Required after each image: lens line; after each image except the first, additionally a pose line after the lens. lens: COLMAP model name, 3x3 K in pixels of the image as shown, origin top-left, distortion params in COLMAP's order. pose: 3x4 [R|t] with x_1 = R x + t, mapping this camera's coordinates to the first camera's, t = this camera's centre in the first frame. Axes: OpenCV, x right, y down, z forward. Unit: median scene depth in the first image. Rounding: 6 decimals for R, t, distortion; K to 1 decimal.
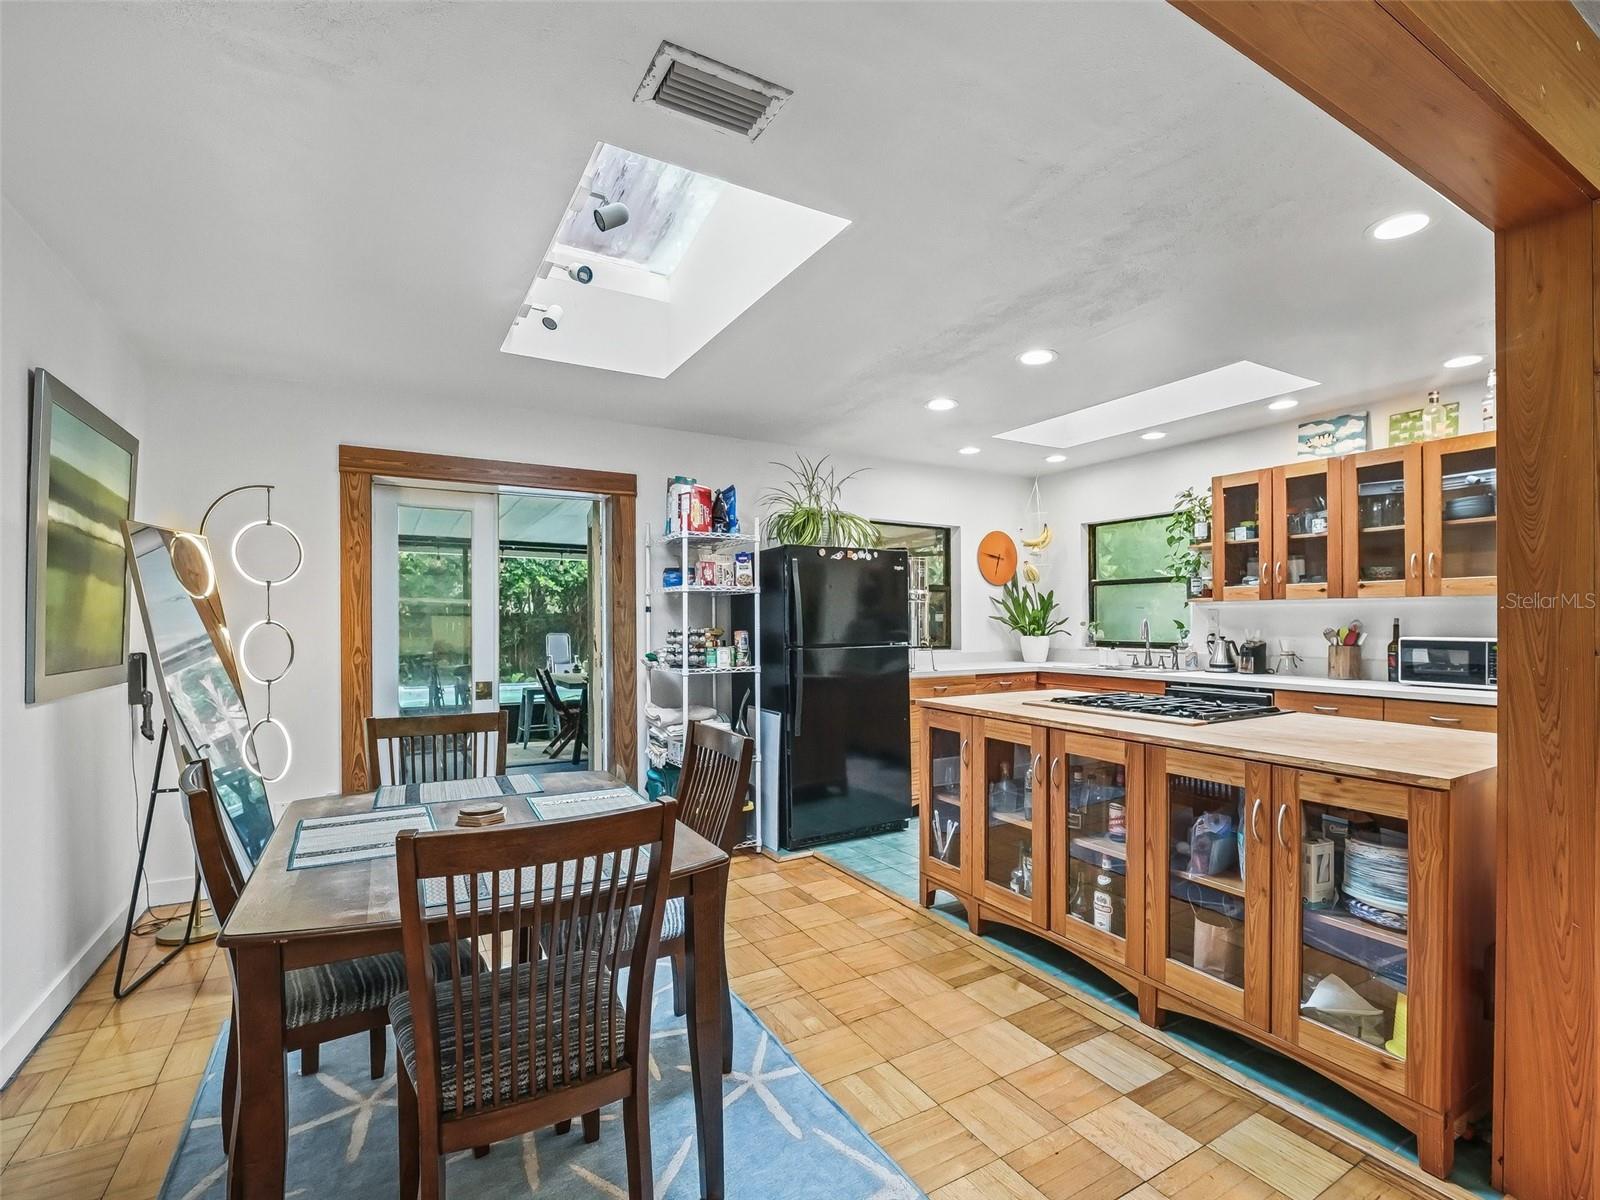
lens RADIAL K [[763.5, 0, 836.1], [0, 763.5, 620.2], [0, 0, 1]] dist [-0.012132, -0.000227]
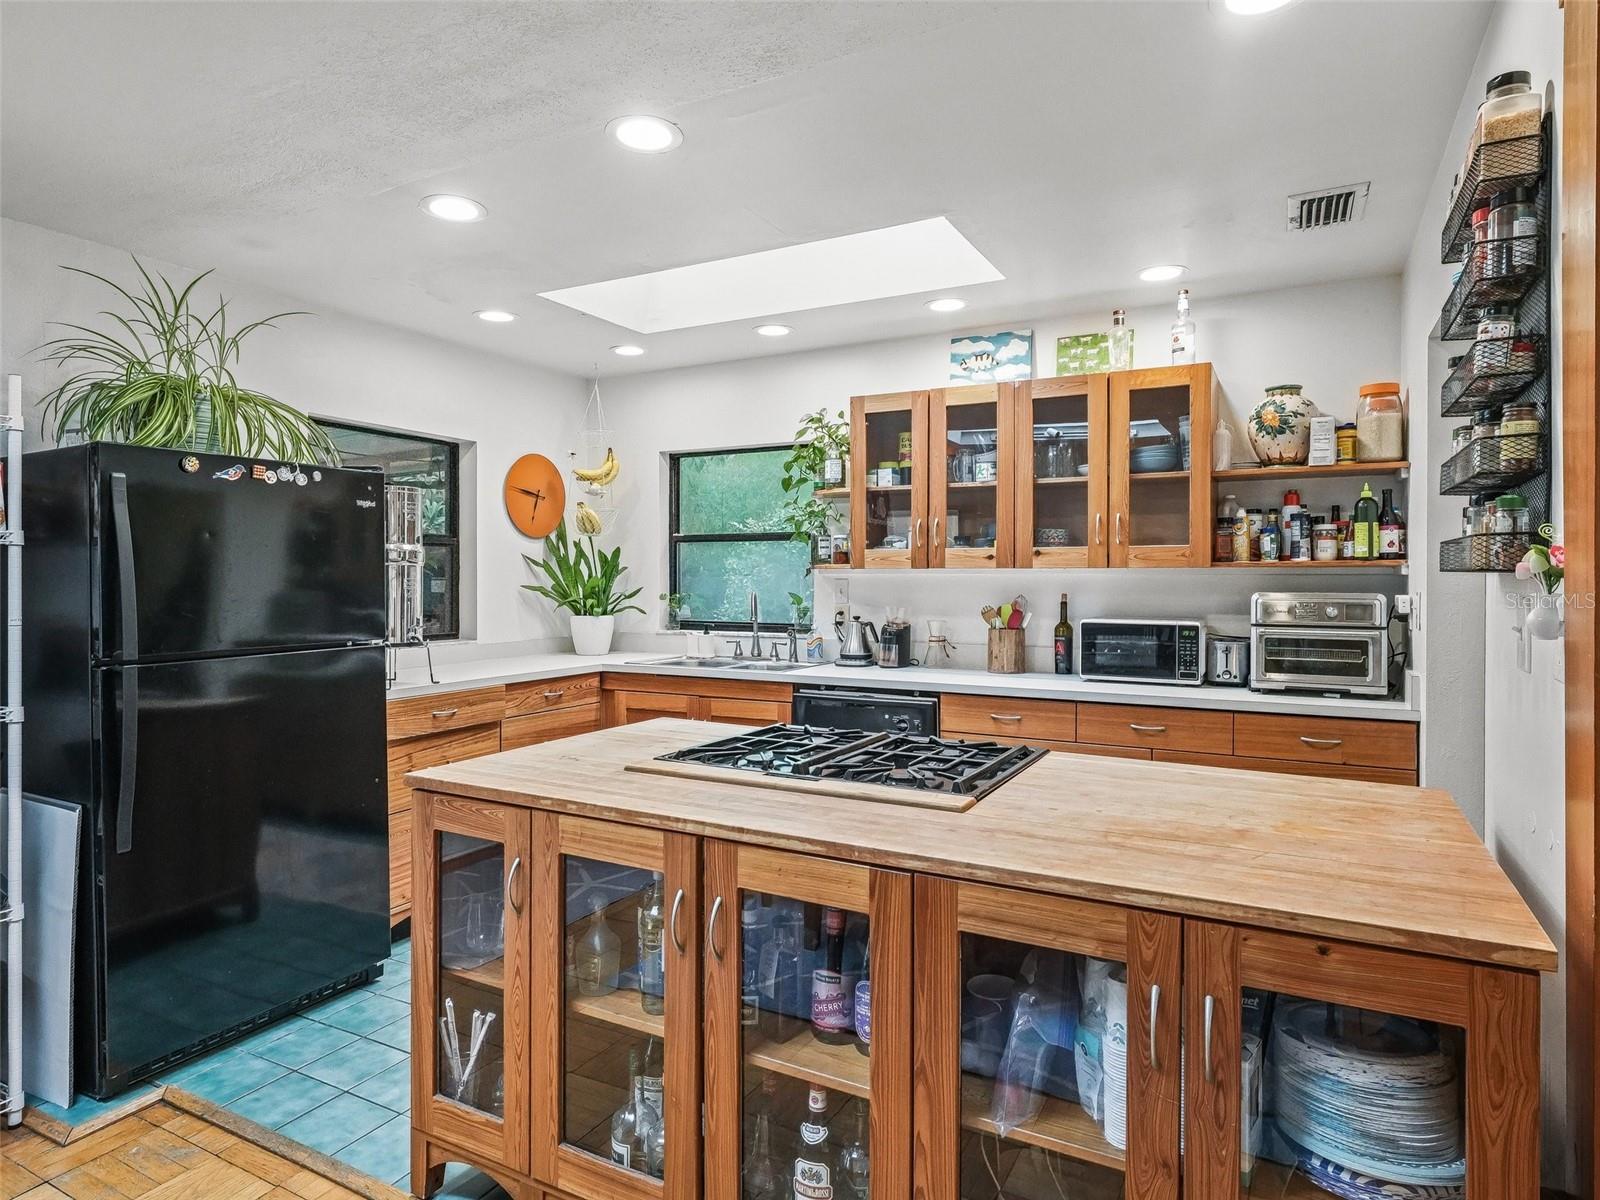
lens RADIAL K [[925.7, 0, 829.1], [0, 925.7, 573.8], [0, 0, 1]] dist [-0.004323, -0.000141]
pose [[0.854279, 0.005557, 0.519785, 0.022729], [-0.003329, 0.999981, -0.005221, -0.016538], [-0.519804, 0.002730, 0.854281, 0.277411]]
